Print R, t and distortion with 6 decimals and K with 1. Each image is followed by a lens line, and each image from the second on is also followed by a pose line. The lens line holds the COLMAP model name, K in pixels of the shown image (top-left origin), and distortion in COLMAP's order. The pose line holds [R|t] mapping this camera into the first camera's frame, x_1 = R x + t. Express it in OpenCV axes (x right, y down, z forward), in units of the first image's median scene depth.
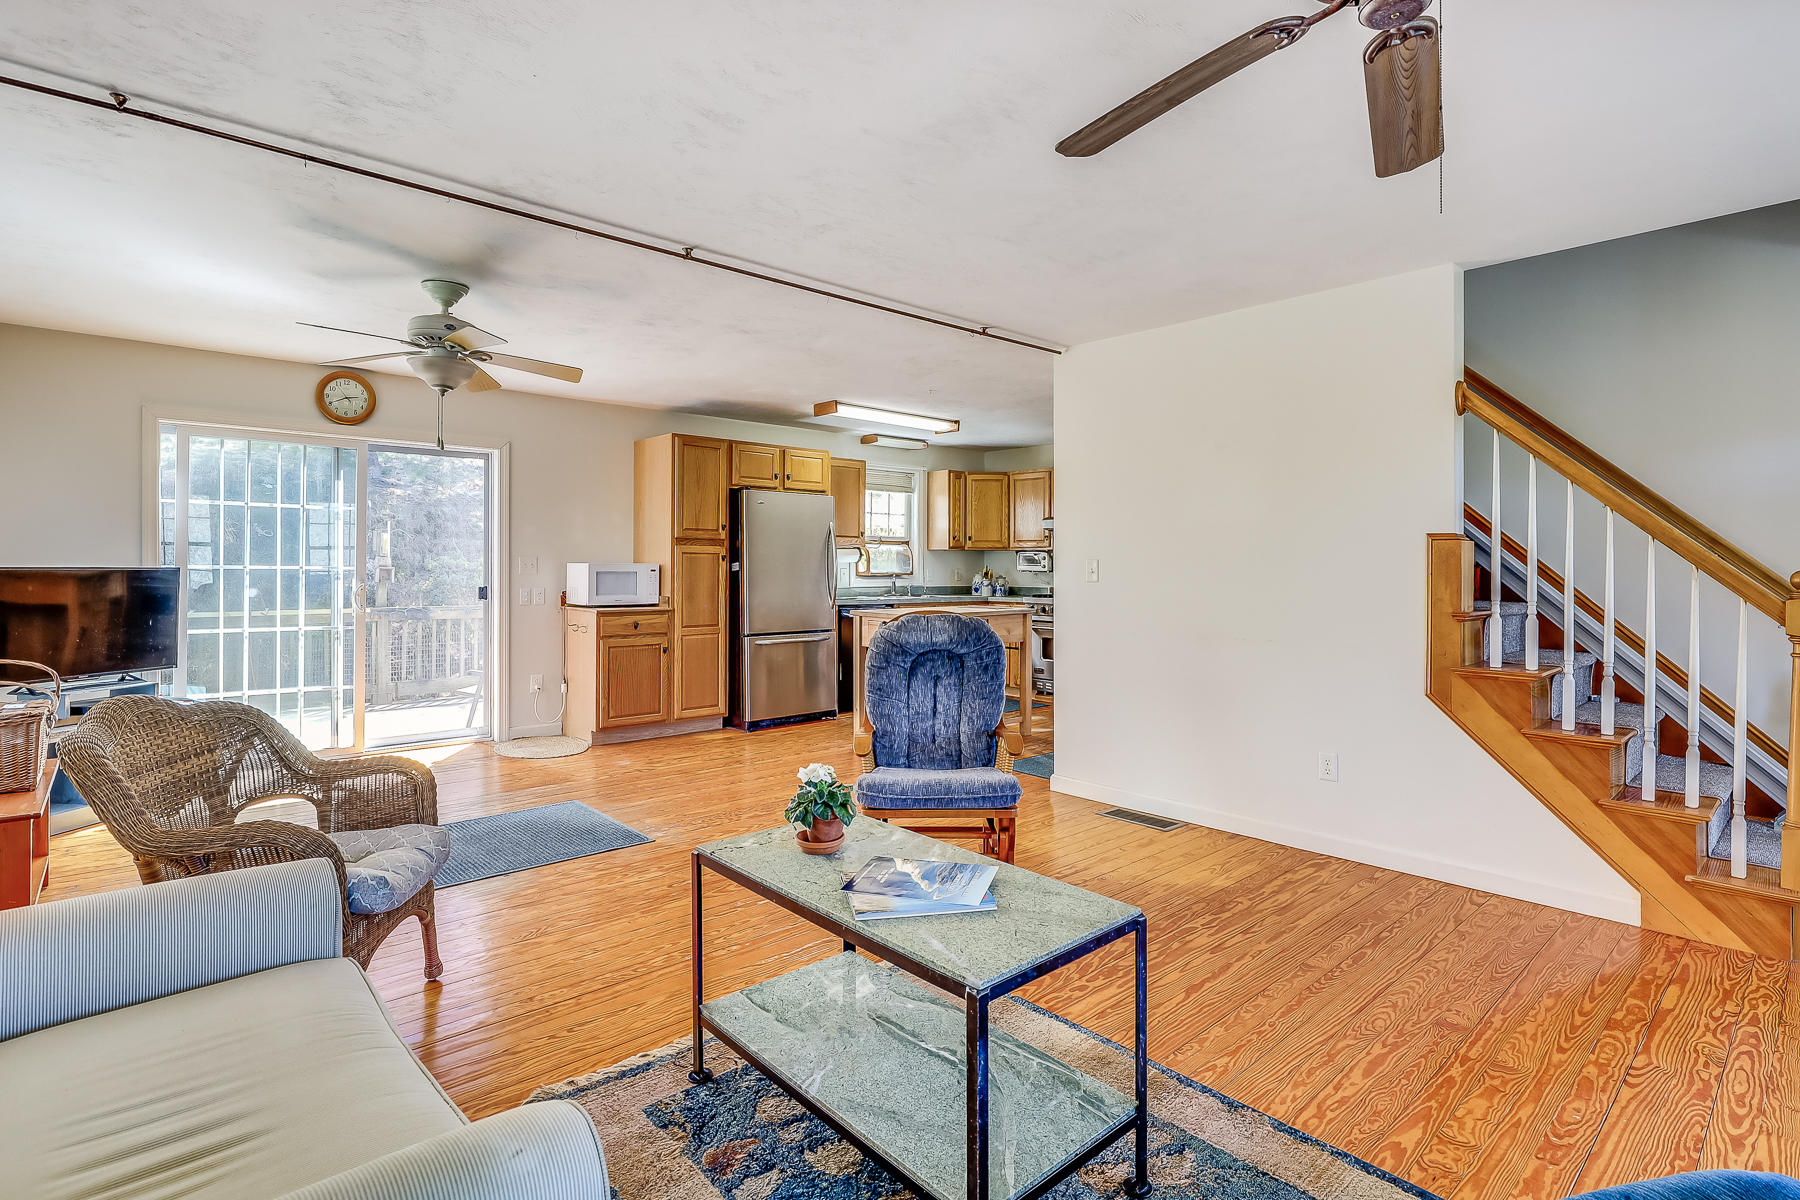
lens RADIAL K [[882.7, 0, 939.4], [0, 882.7, 562.3], [0, 0, 1]] dist [-0.005612, -0.001819]
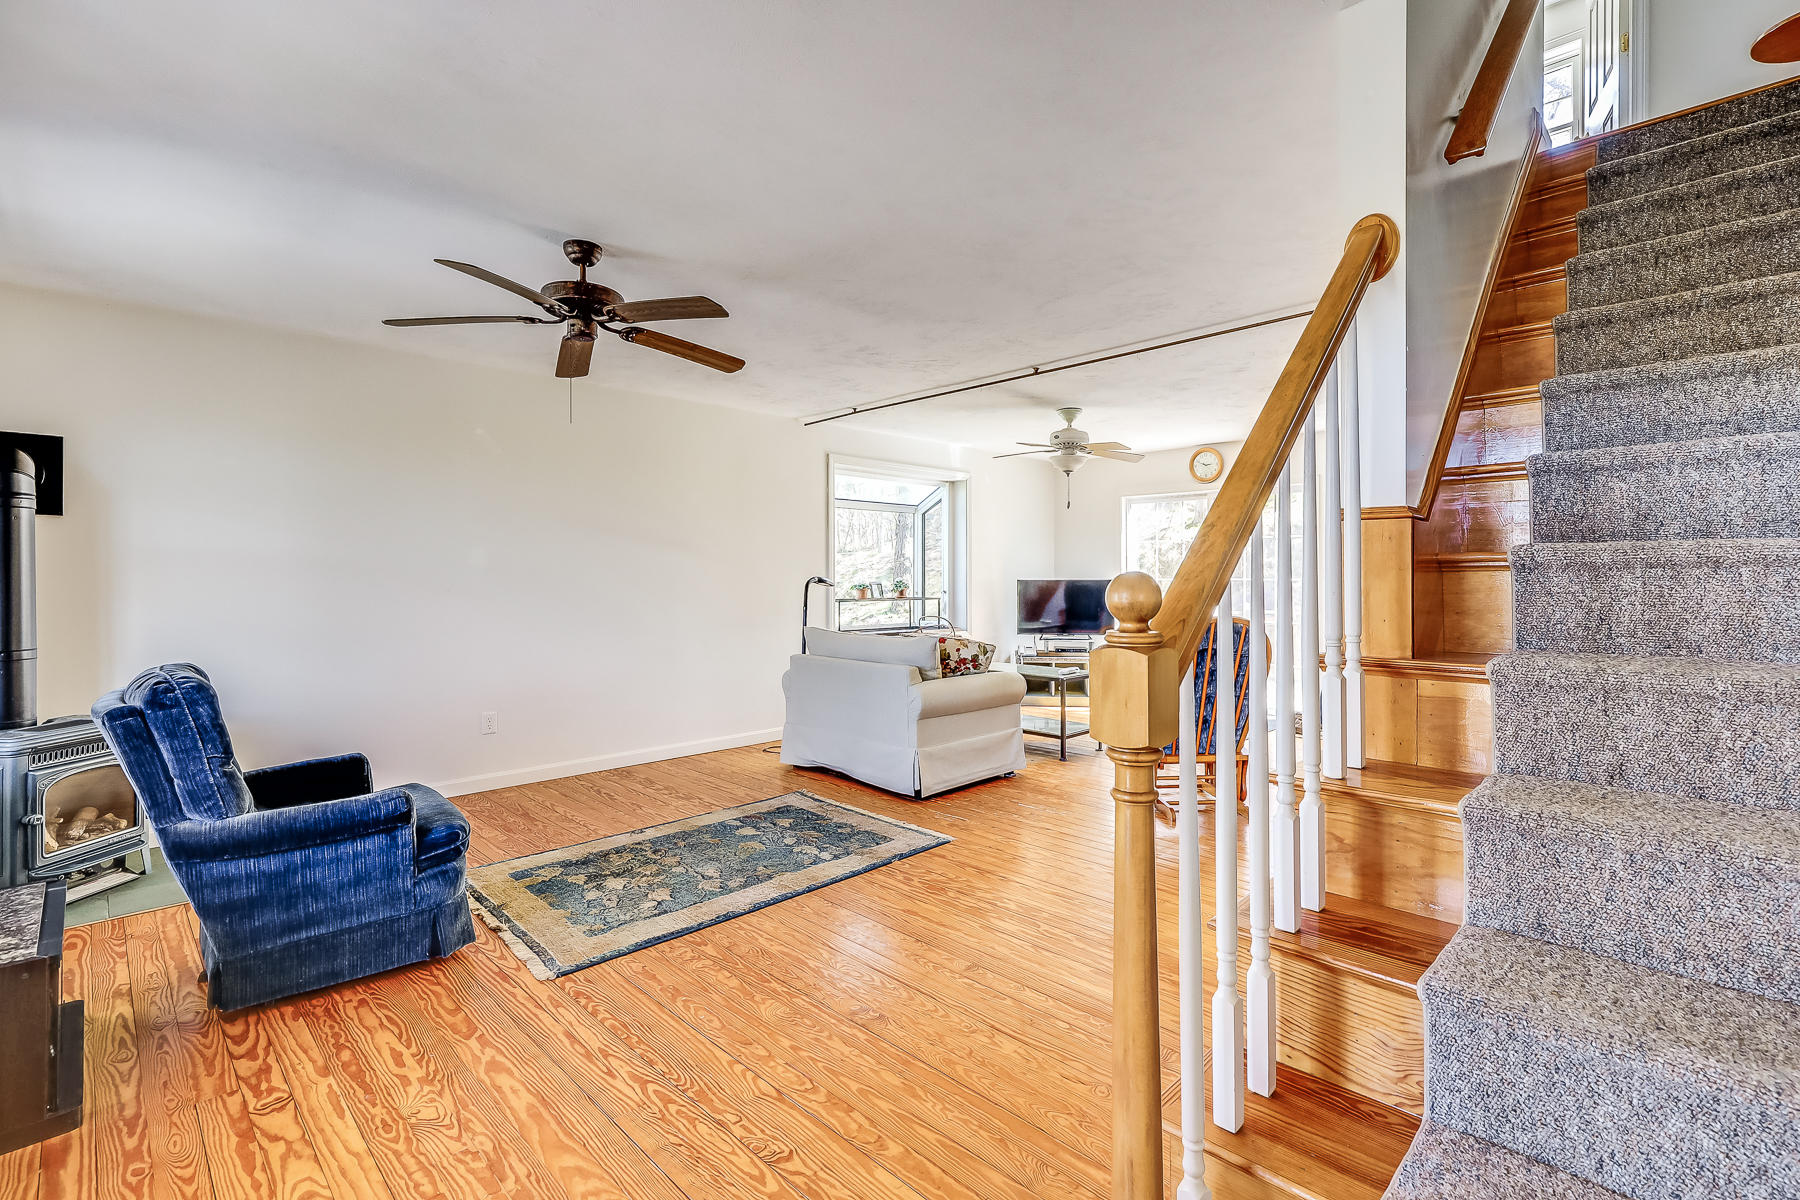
lens RADIAL K [[819.6, 0, 916.0], [0, 819.6, 578.8], [0, 0, 1]] dist [-0.002109, 0.002578]
pose [[0.033958, -0.003580, -0.999417, 0.460123], [0.006542, 0.999973, -0.003359, 0.004170], [0.999402, -0.006424, 0.033980, 0.306740]]
